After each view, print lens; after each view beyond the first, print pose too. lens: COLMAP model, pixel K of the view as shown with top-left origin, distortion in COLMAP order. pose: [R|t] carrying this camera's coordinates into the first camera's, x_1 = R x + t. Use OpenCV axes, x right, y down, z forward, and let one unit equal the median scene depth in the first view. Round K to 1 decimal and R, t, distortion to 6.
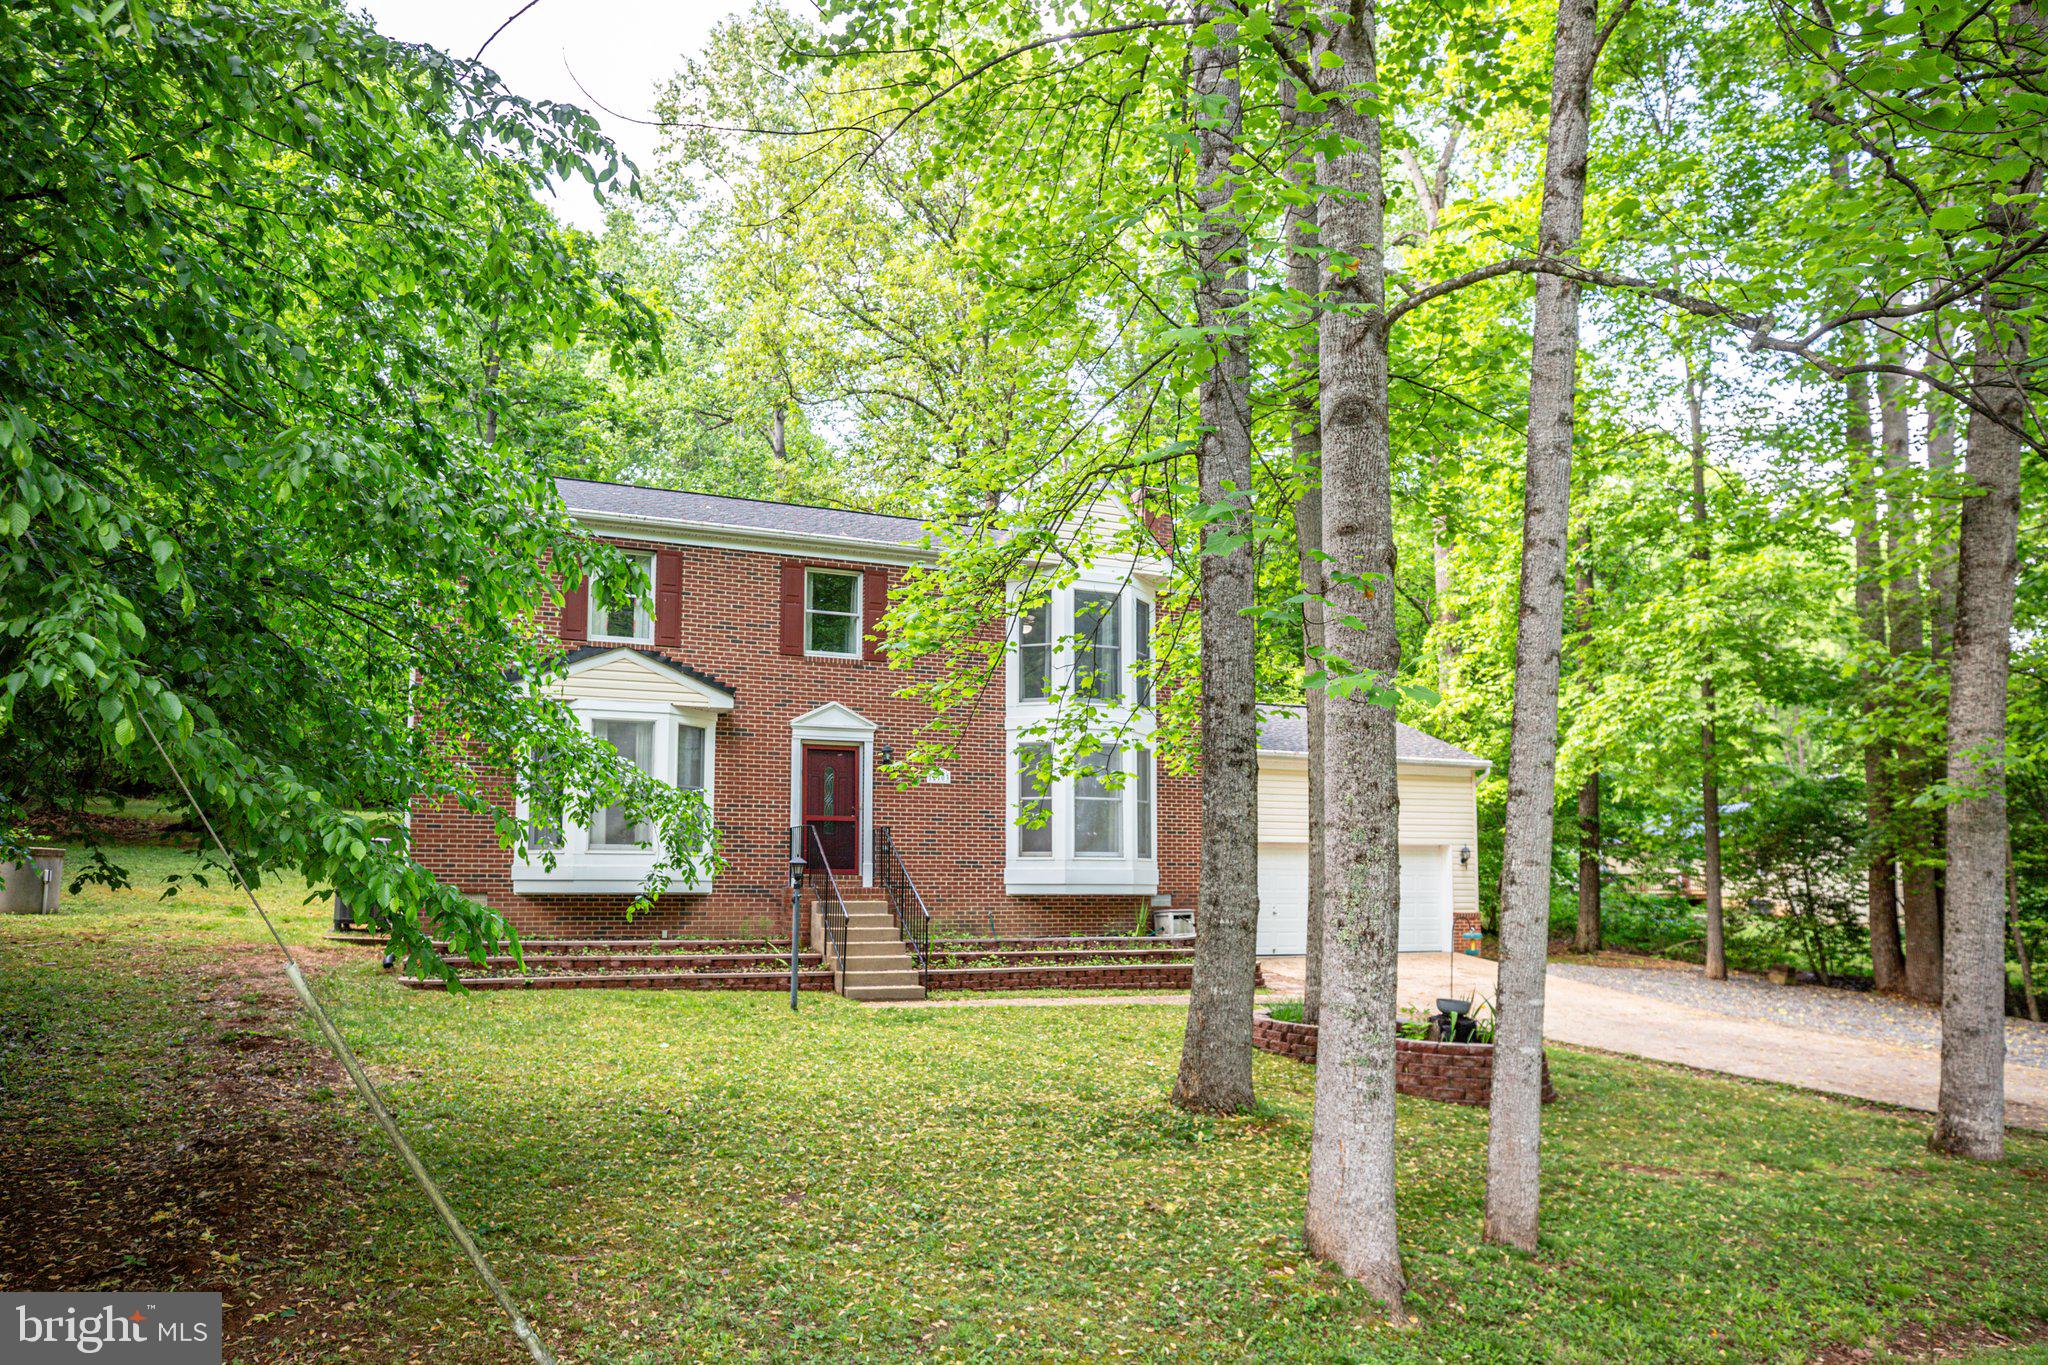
lens RADIAL K [[1243.3, 0, 1024.0], [0, 1243.3, 682.5], [0, 0, 1]] dist [-0.006525, -0.000324]
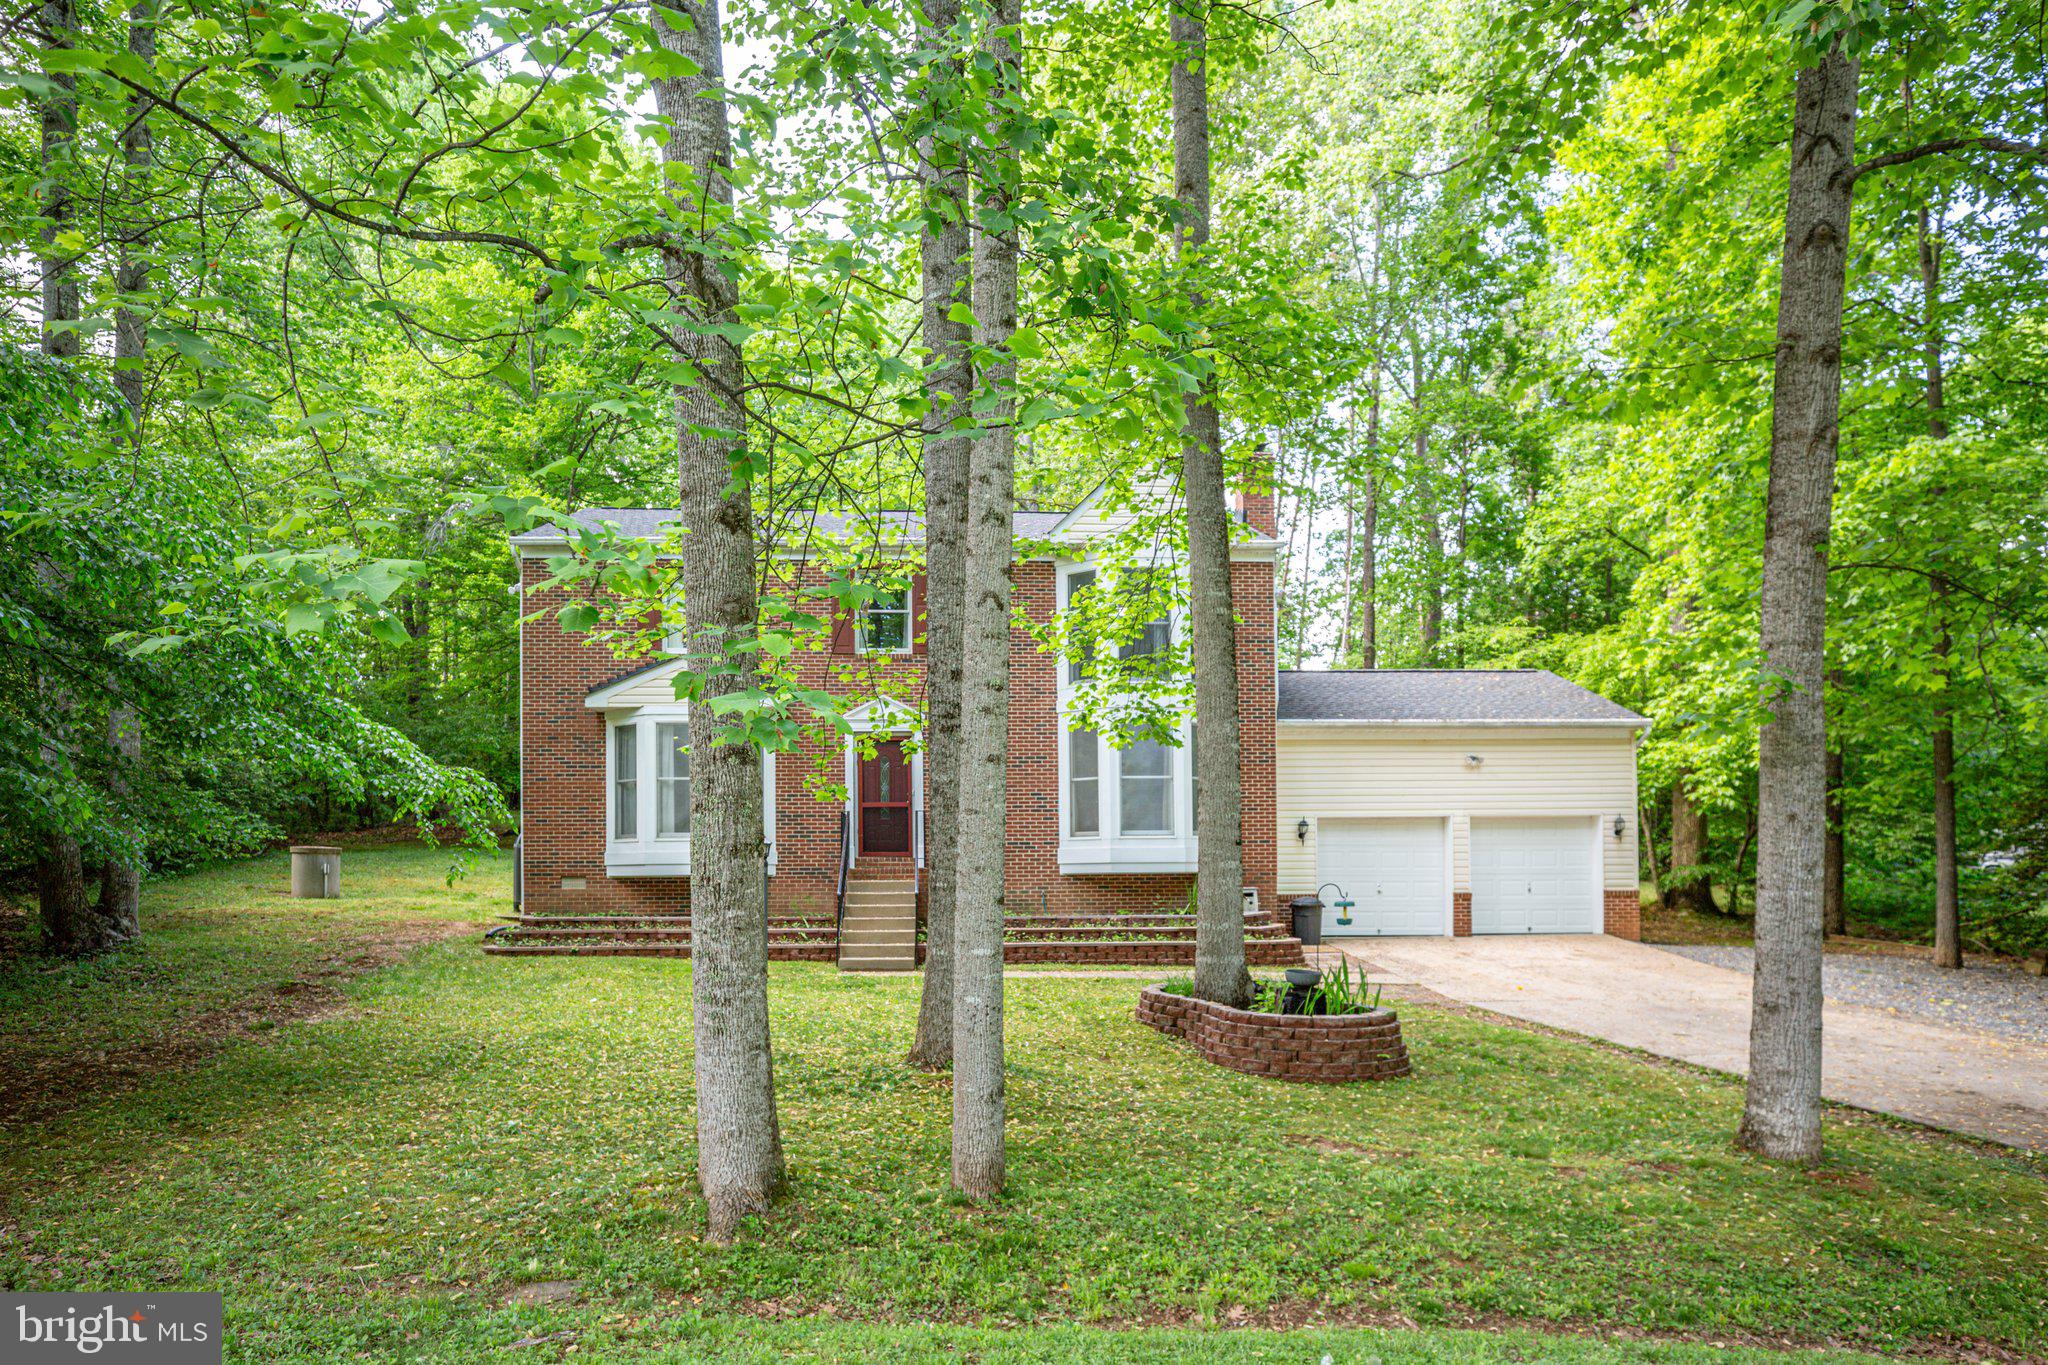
lens RADIAL K [[1243.3, 0, 1024.0], [0, 1243.3, 682.5], [0, 0, 1]] dist [-0.006525, -0.000324]
pose [[0.946735, -0.061316, -0.316121, 0.303585], [0.062175, 0.998038, -0.007380, 0.020429], [0.315953, -0.012668, 0.948690, 0.024972]]
